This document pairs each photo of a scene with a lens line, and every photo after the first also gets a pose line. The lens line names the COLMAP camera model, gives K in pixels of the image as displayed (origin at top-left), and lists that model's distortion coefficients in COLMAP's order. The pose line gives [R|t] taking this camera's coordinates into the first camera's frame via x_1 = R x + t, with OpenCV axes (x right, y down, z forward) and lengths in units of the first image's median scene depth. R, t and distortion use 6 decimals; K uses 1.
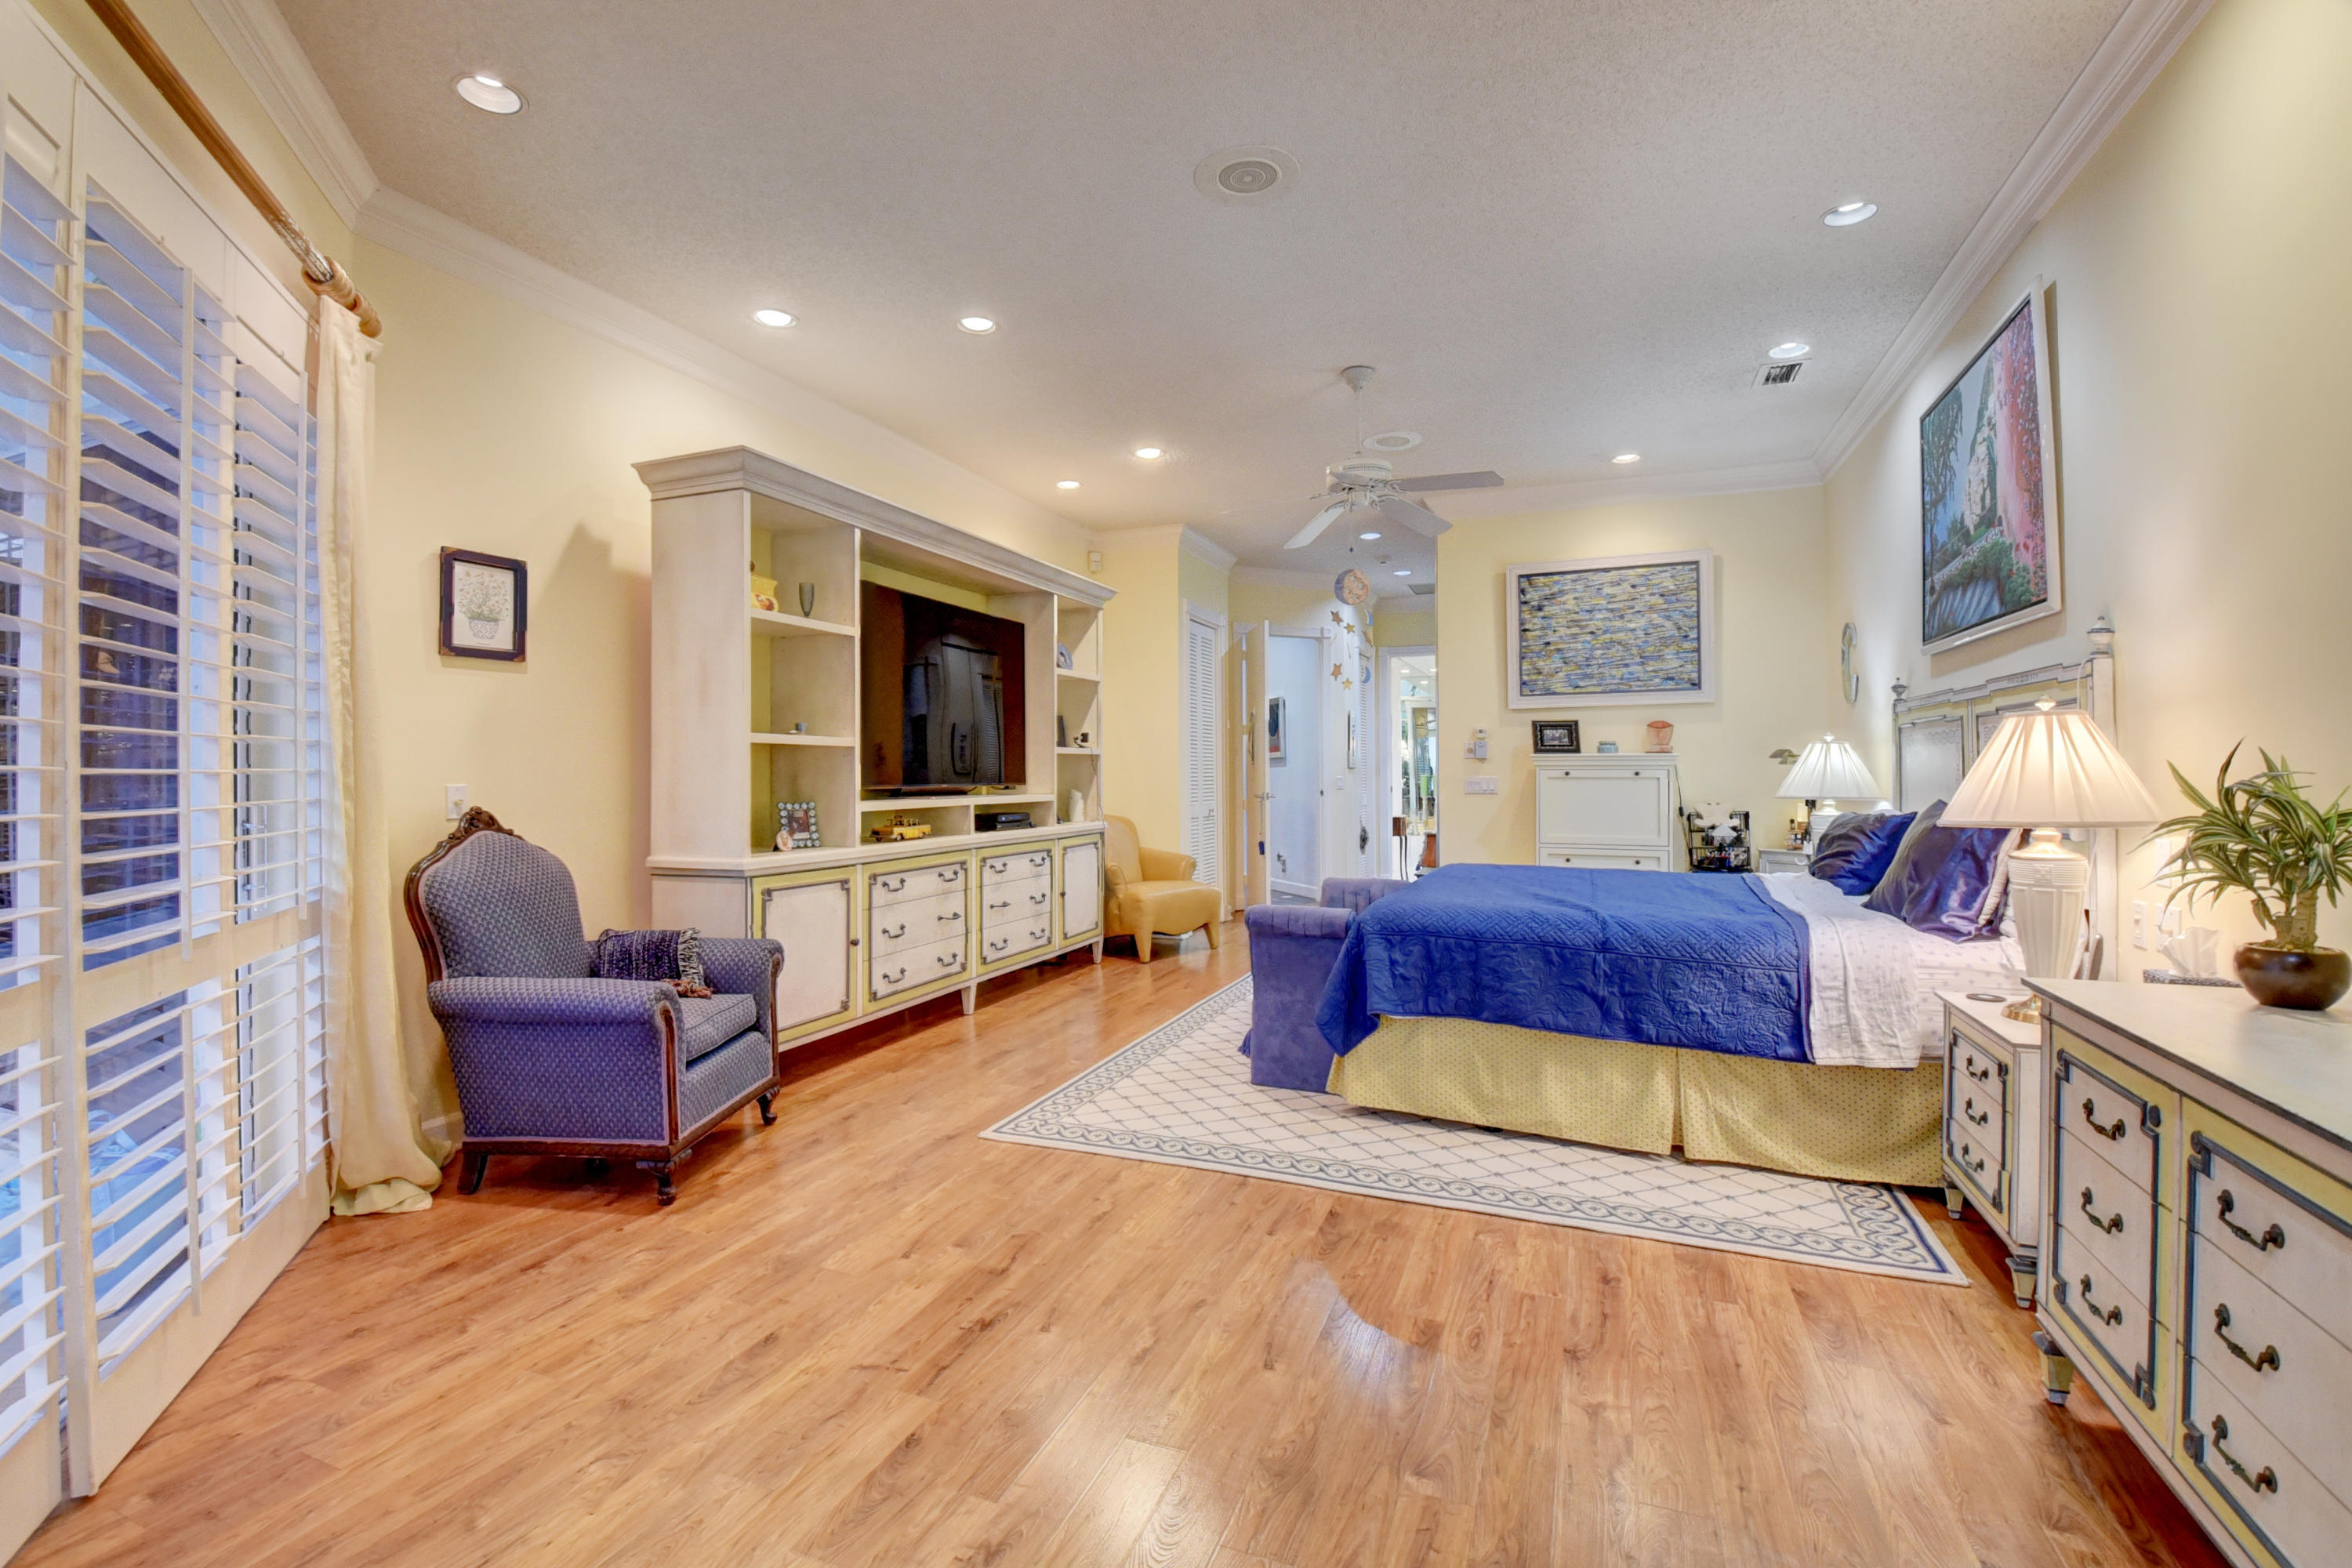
lens RADIAL K [[1027.6, 0, 1176.9], [0, 1027.6, 771.1], [0, 0, 1]] dist [-0.002628, -0.012986]
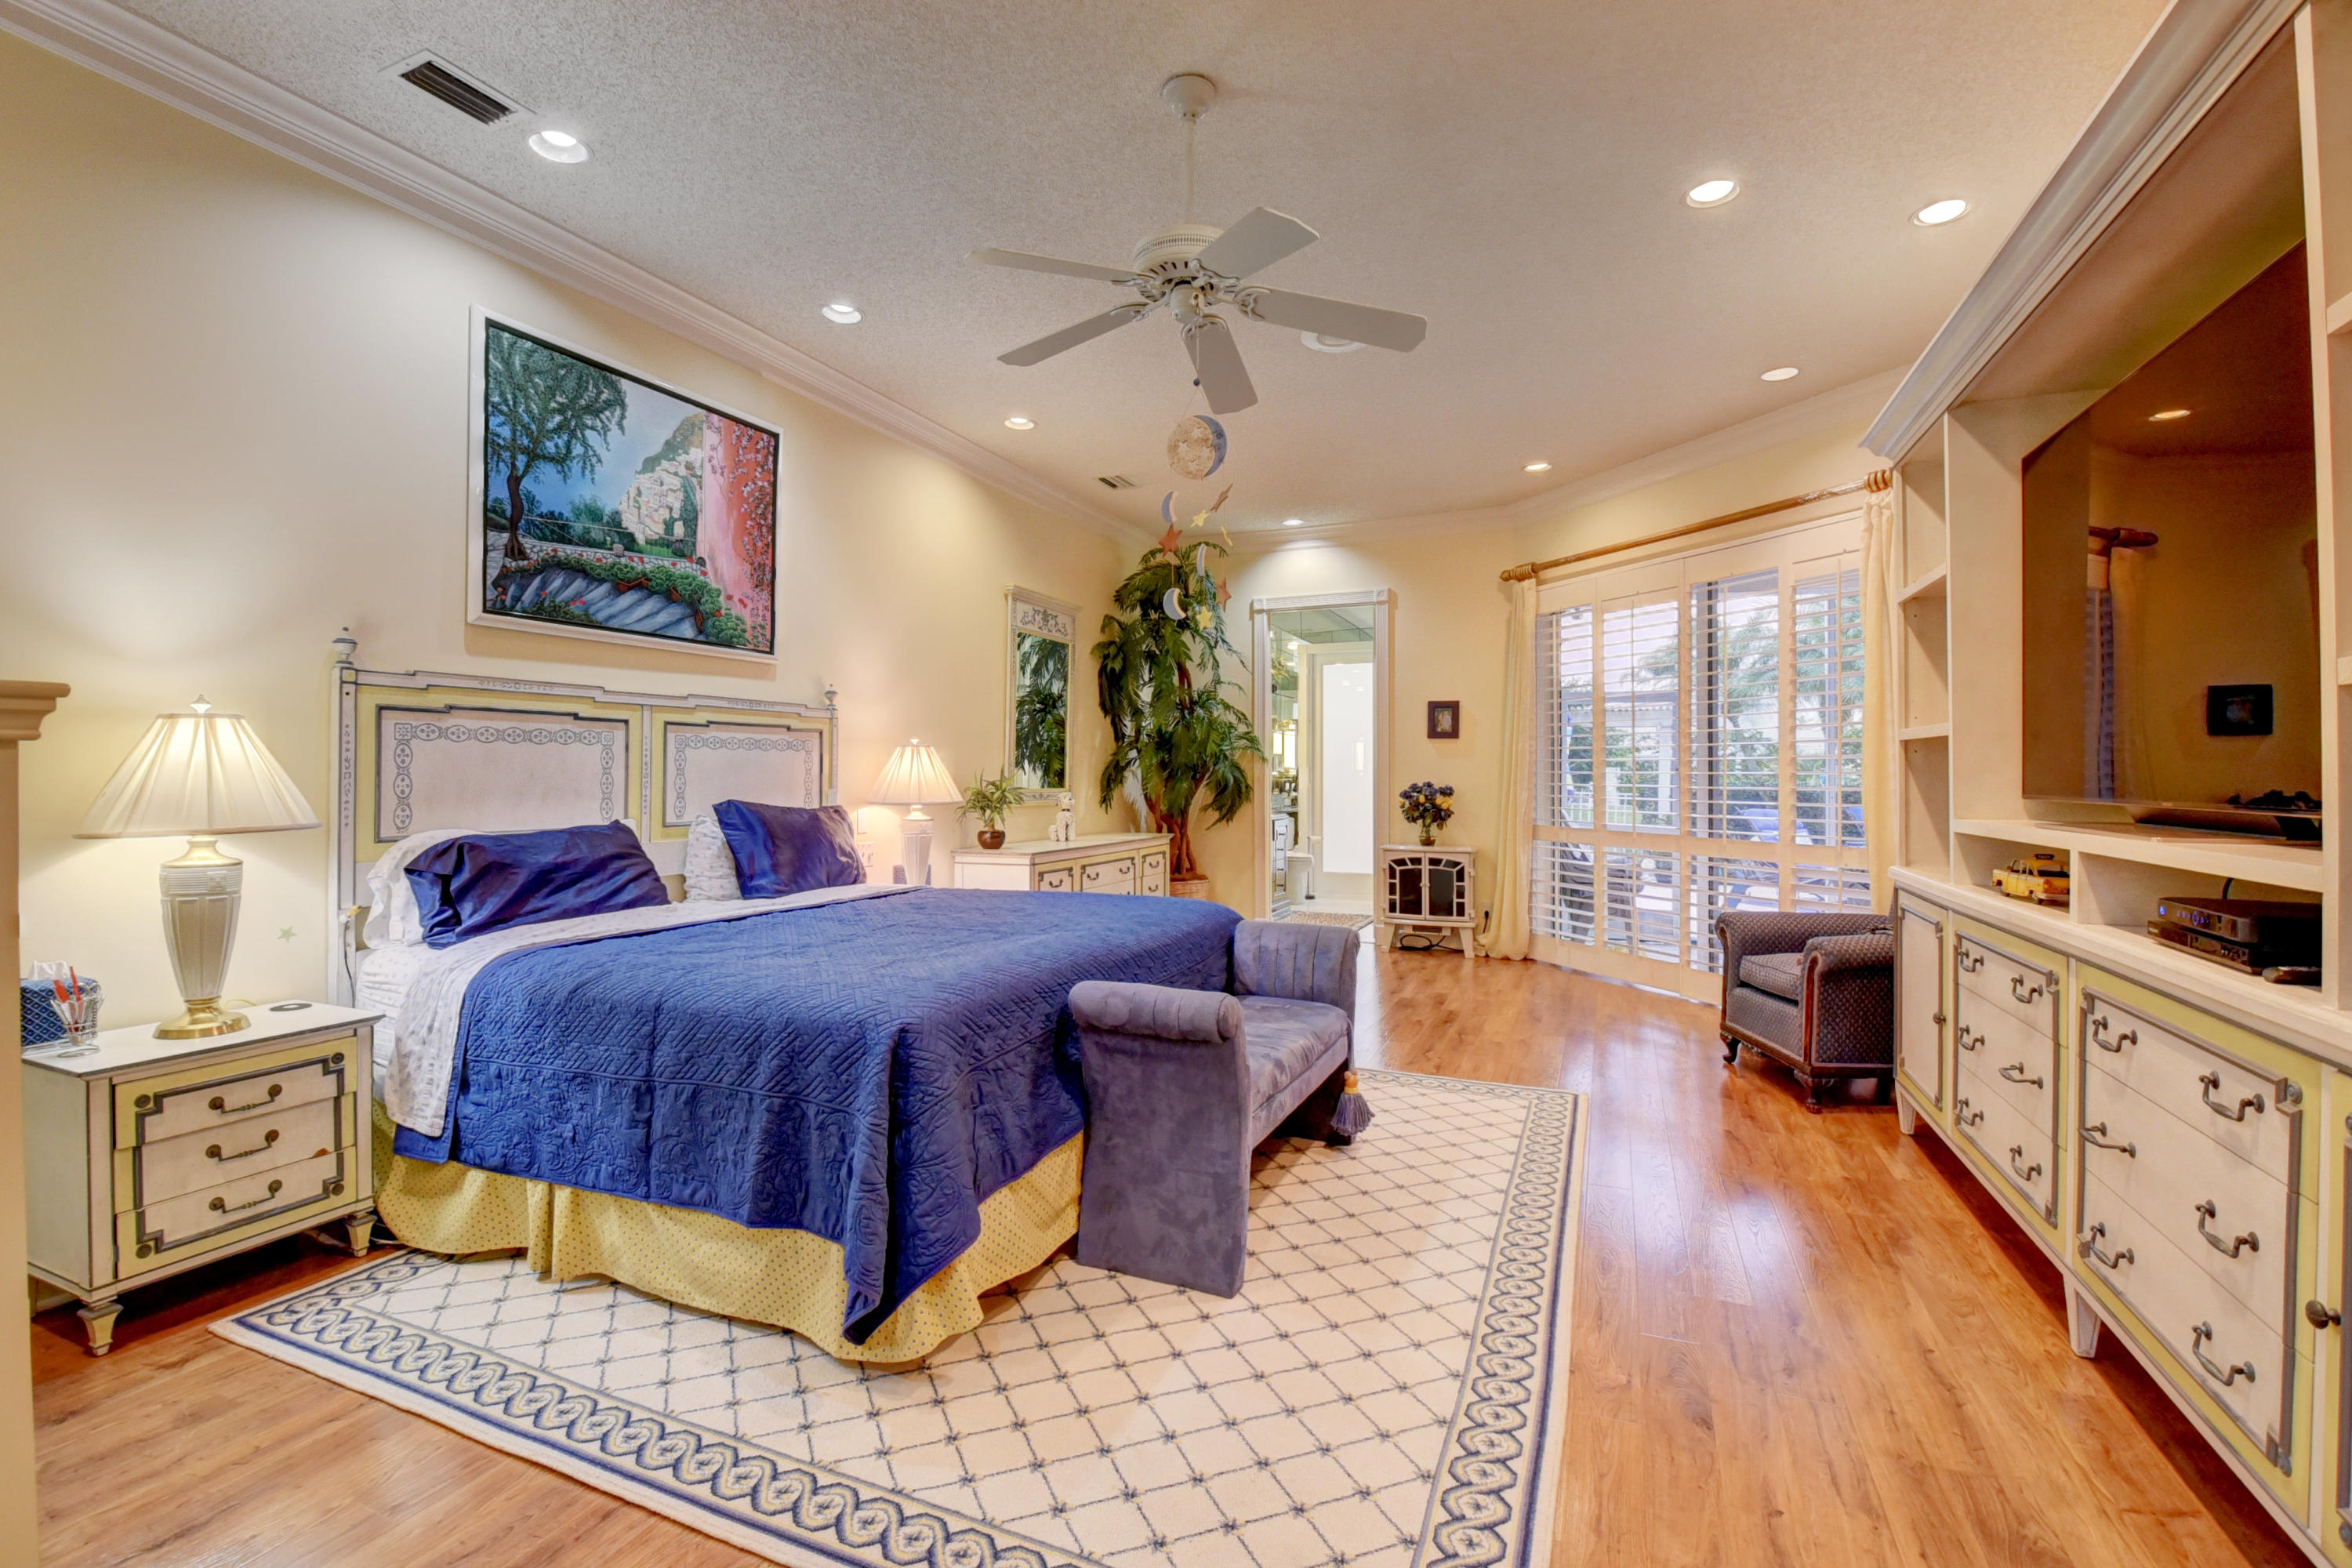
lens RADIAL K [[1027.6, 0, 1160.9], [0, 1027.6, 776.5], [0, 0, 1]] dist [-0.002628, -0.012986]
pose [[-0.999504, 0.002279, 0.031422, 0.172344], [0.002266, 0.999997, -0.000455, 0.003303], [-0.031423, -0.000383, -0.999506, 1.552314]]
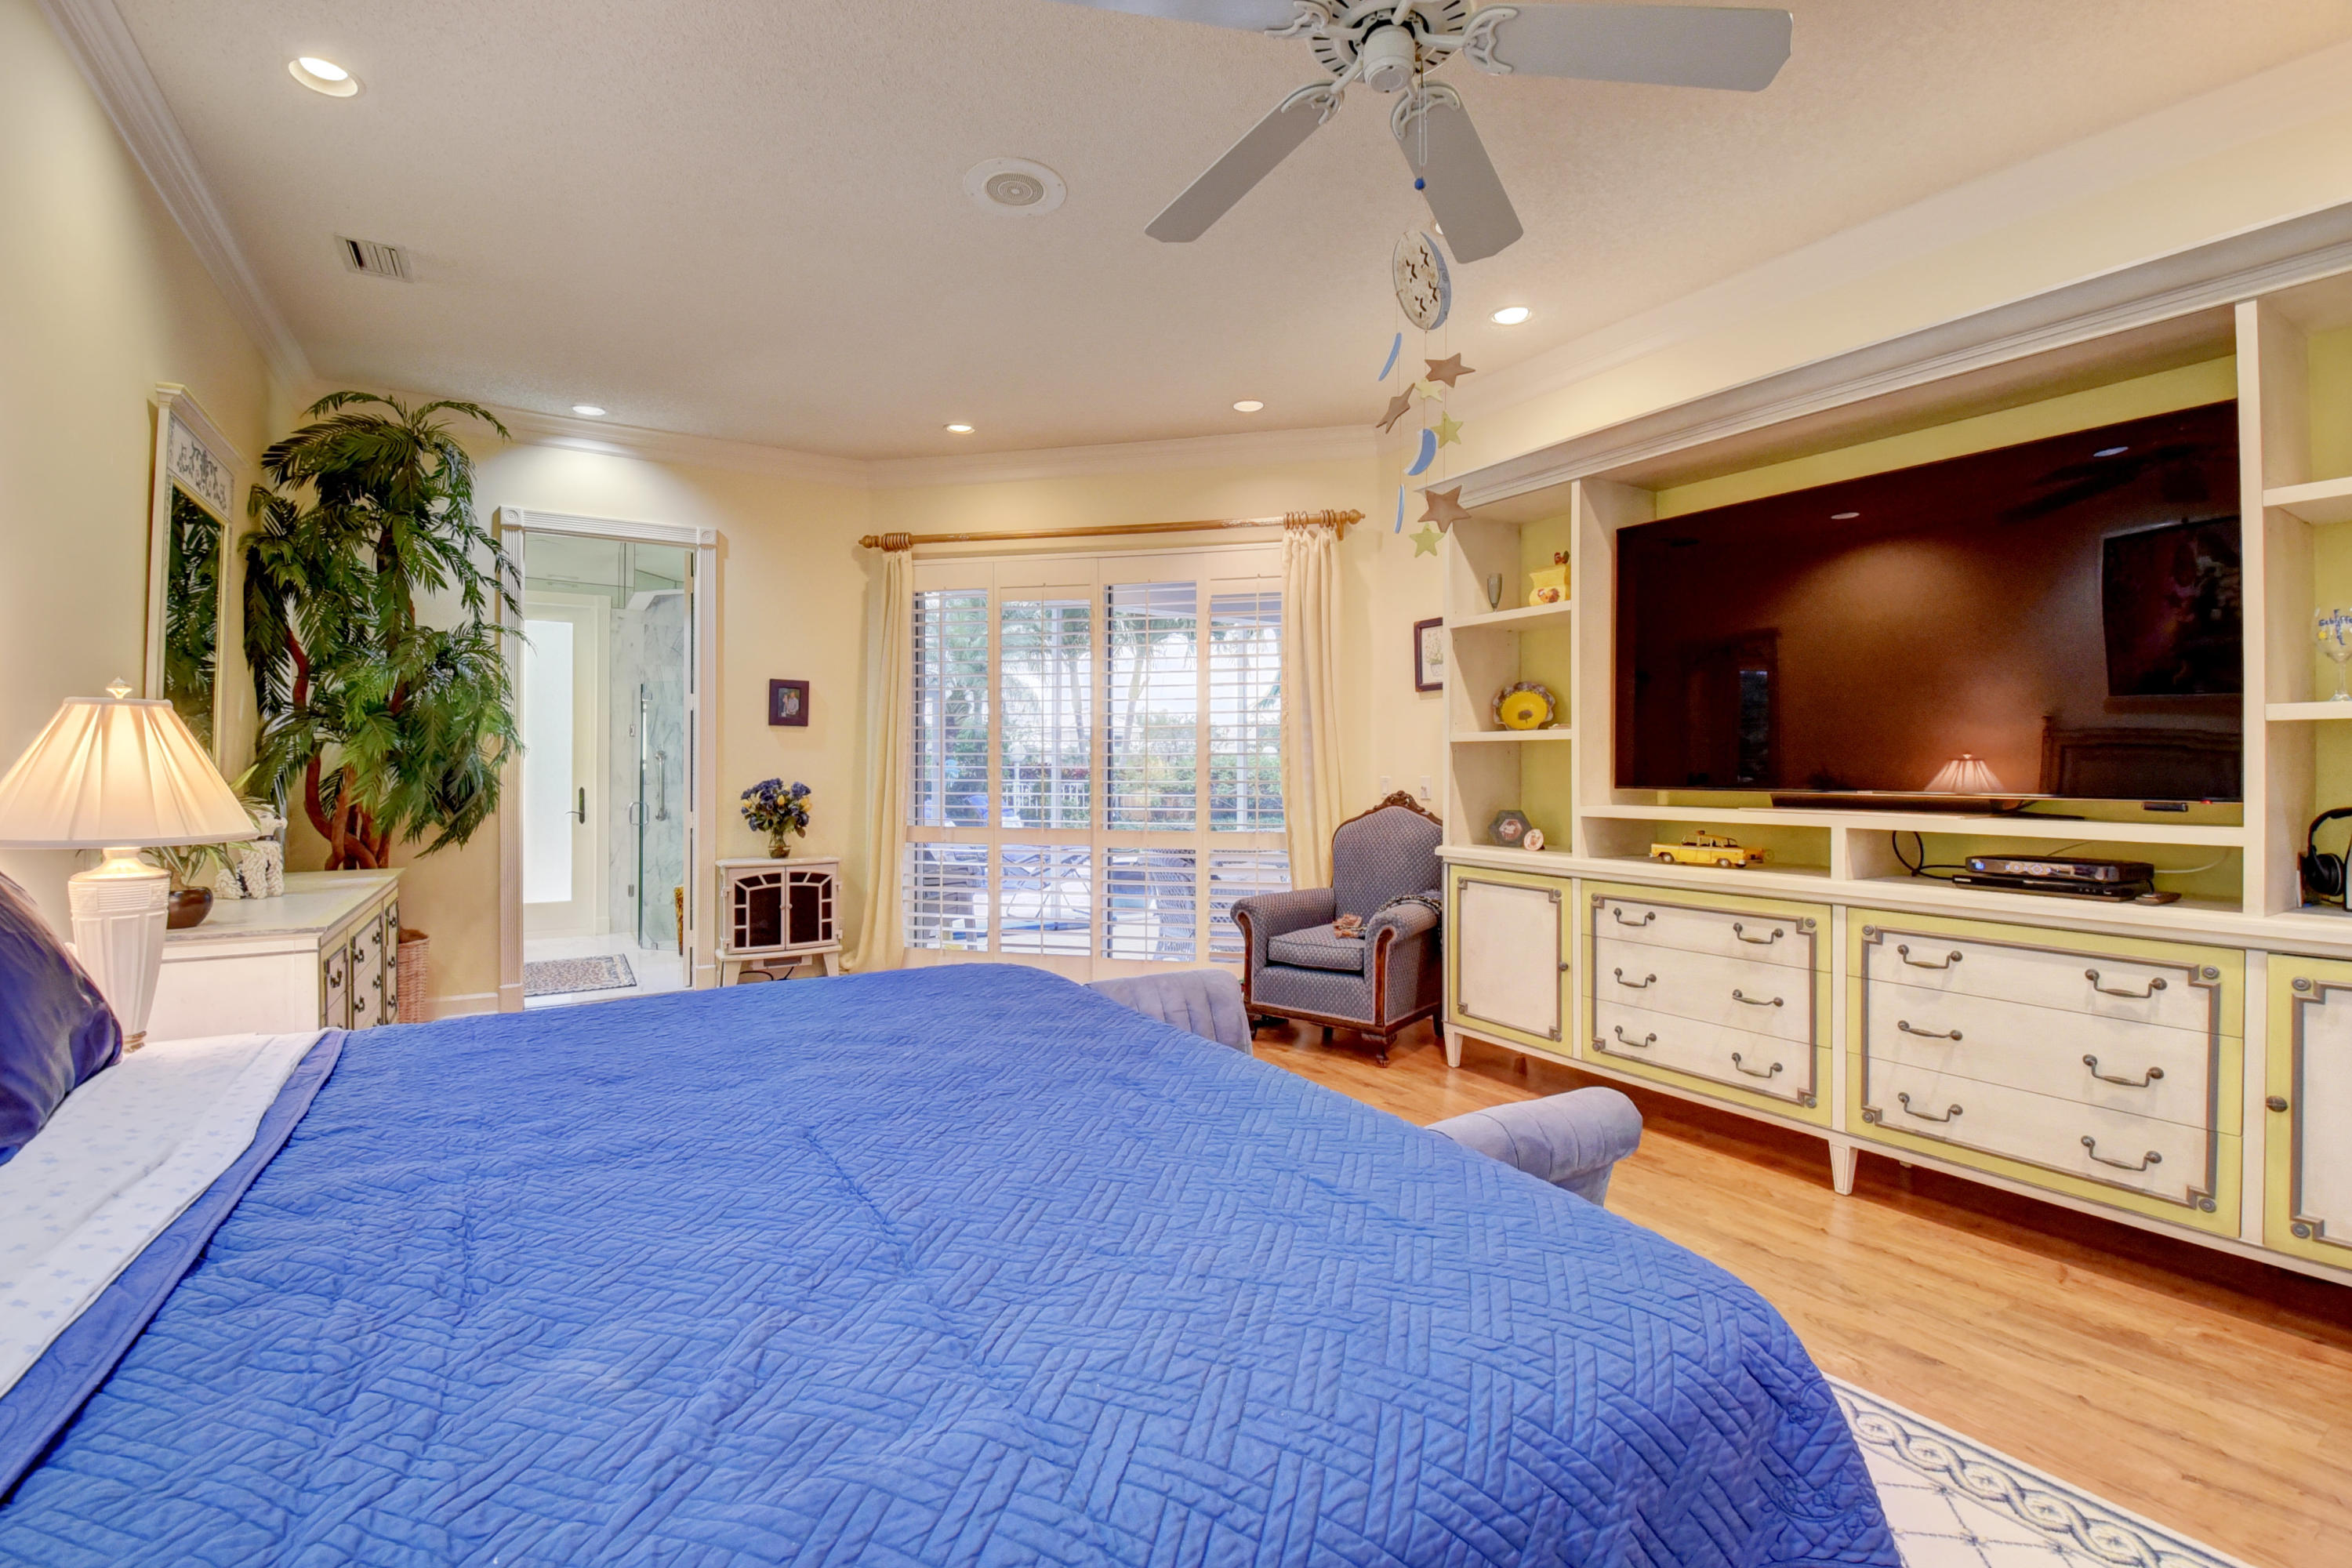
lens RADIAL K [[1027.6, 0, 1187.2], [0, 1027.6, 768.5], [0, 0, 1]] dist [-0.002628, -0.012986]
pose [[-0.593081, 0.005601, -0.805123, 0.518296], [0.003733, 0.999984, 0.004207, -0.003910], [0.805134, -0.000510, -0.593093, 1.149771]]
